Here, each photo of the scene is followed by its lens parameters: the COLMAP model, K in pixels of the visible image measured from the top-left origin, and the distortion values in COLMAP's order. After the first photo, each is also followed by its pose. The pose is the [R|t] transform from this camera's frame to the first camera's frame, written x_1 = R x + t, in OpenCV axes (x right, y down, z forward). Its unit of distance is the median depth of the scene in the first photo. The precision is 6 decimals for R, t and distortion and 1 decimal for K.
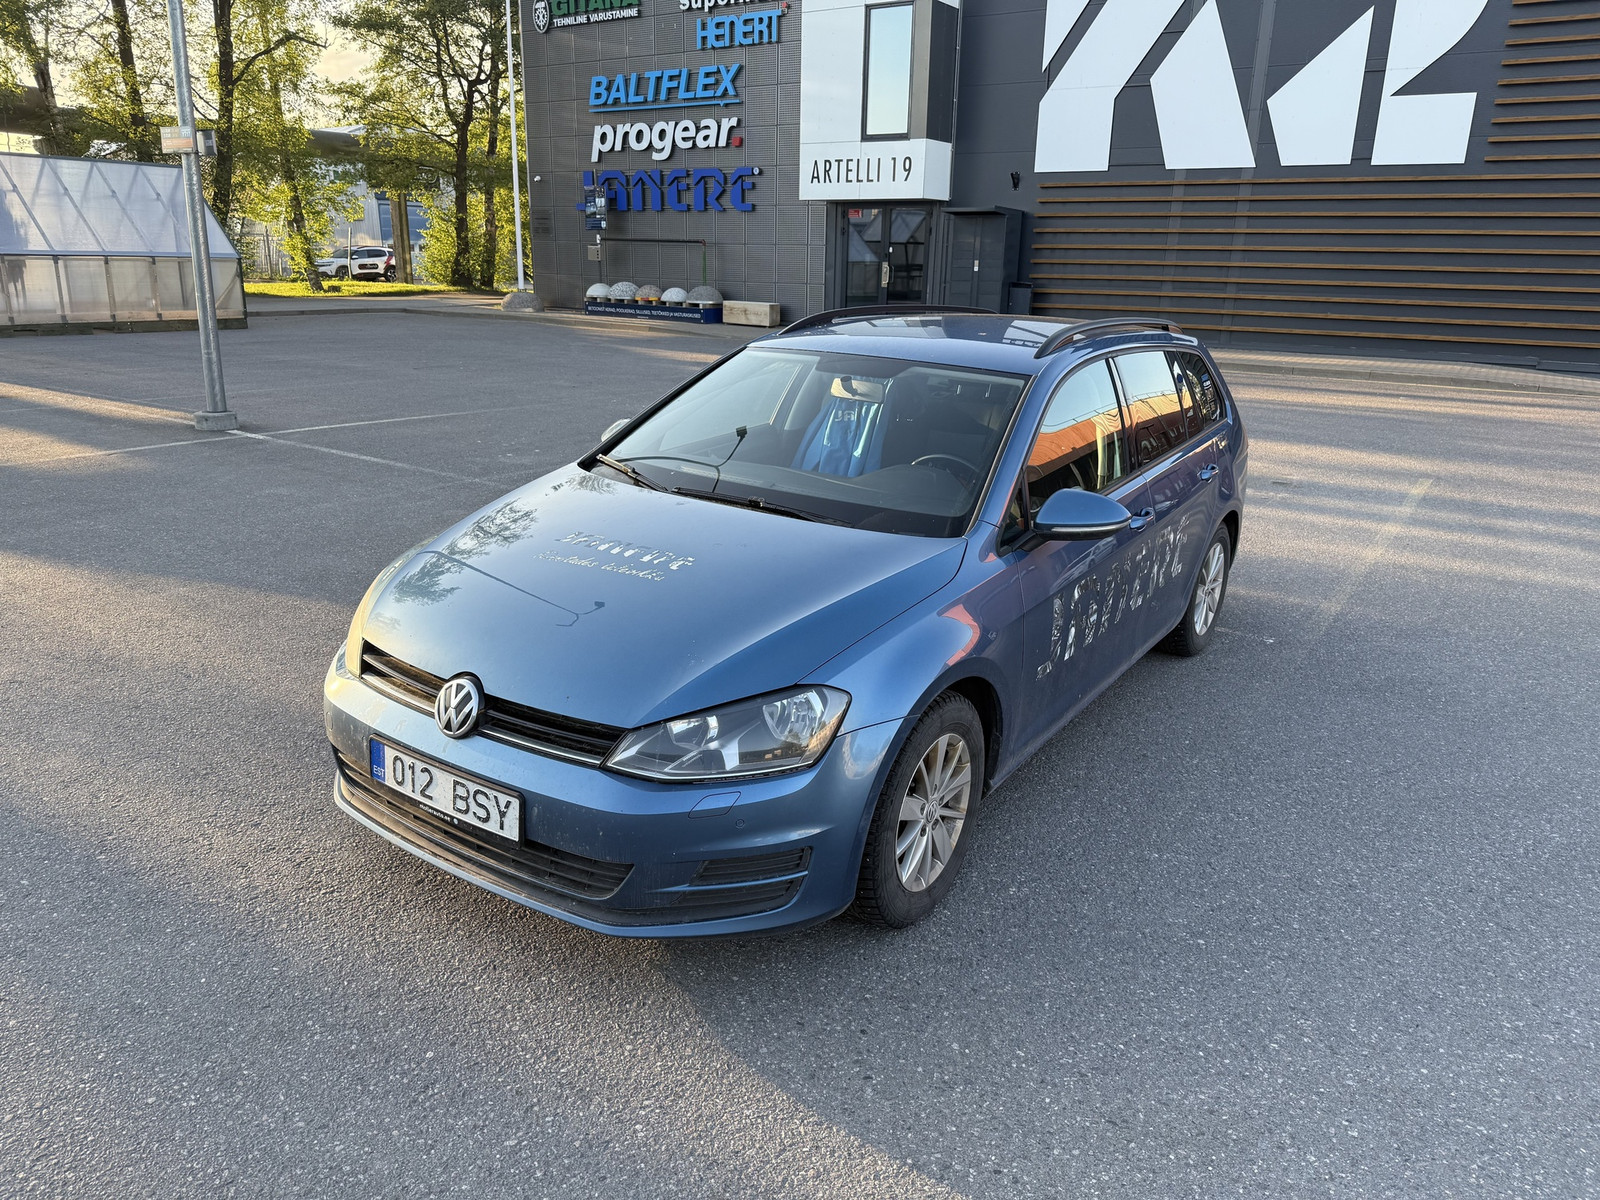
lens RADIAL K [[1134.7, 0, 800.0], [0, 1134.7, 600.0], [0, 0, 1]] dist [0.048035, -0.064086]
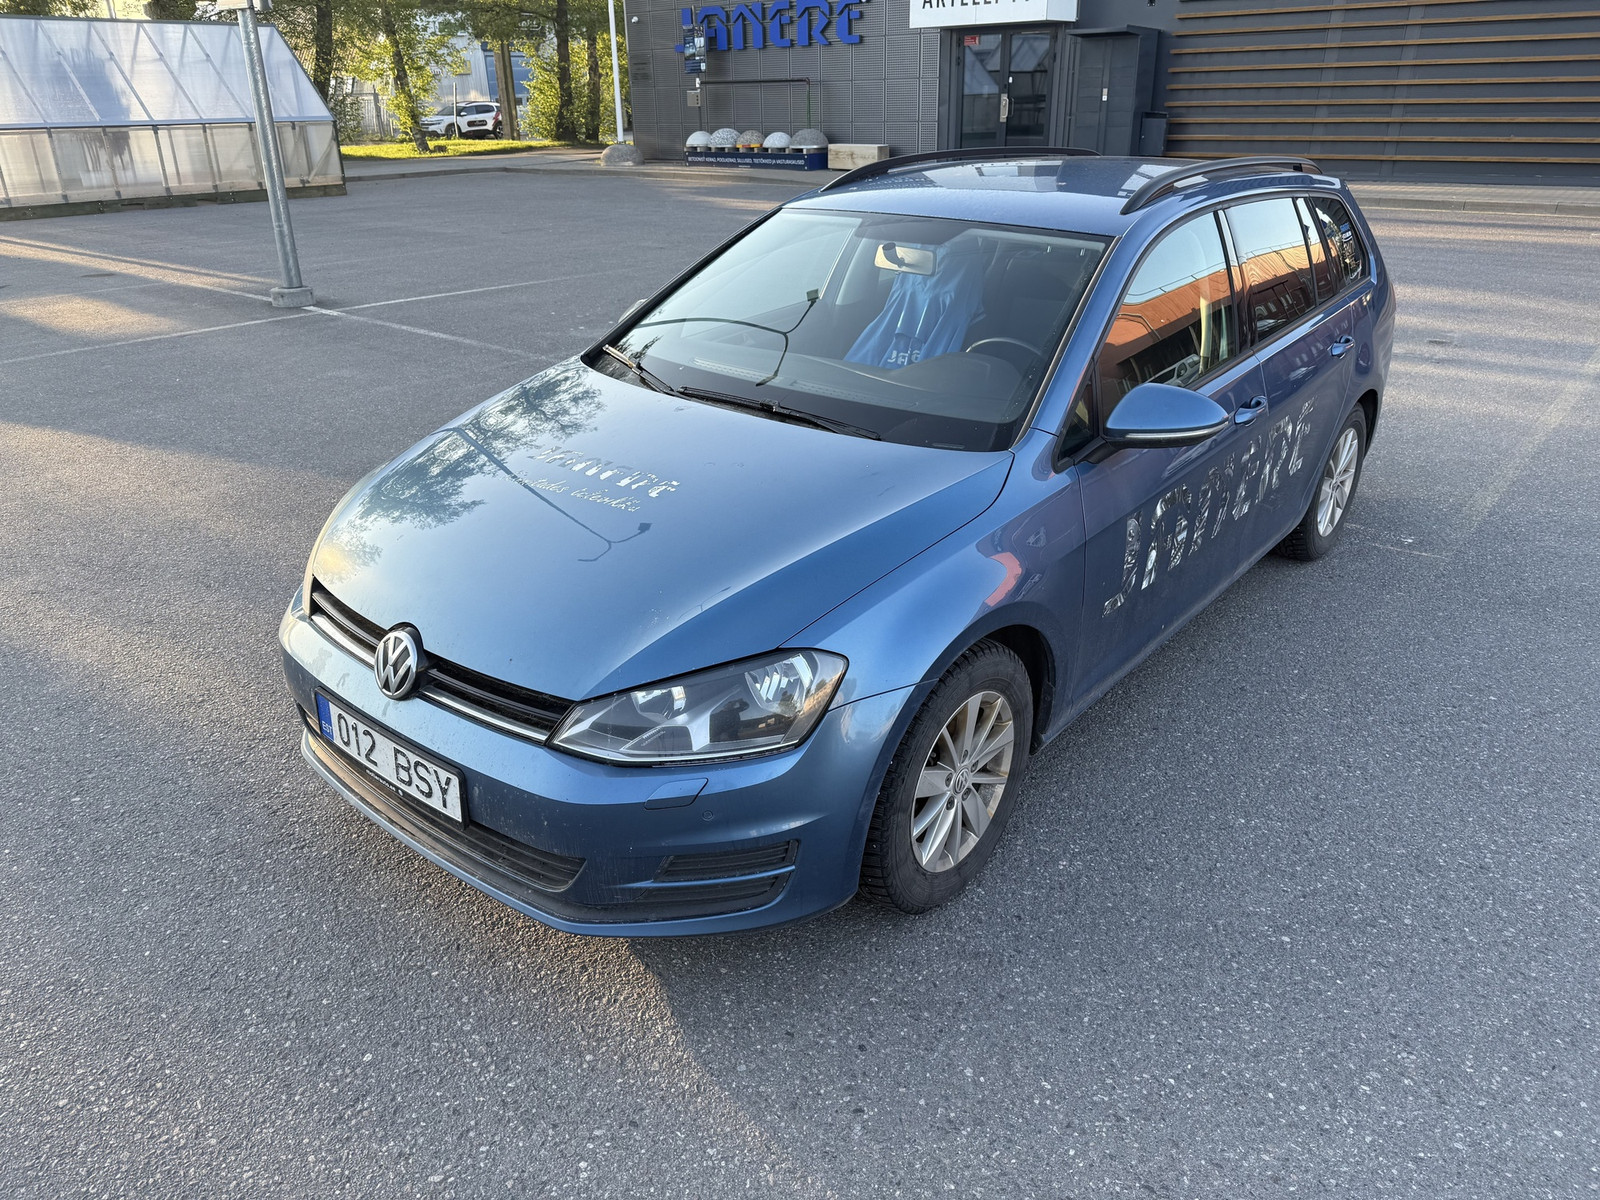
lens RADIAL K [[1122.0, 0, 800.0], [0, 1122.0, 600.0], [0, 0, 1]] dist [0.028052, -0.030962]
pose [[0.993569, 0.007447, -0.112987, 0.086005], [0.007096, 0.991779, 0.127768, -0.052790], [0.113009, -0.127748, 0.985347, 0.172621]]
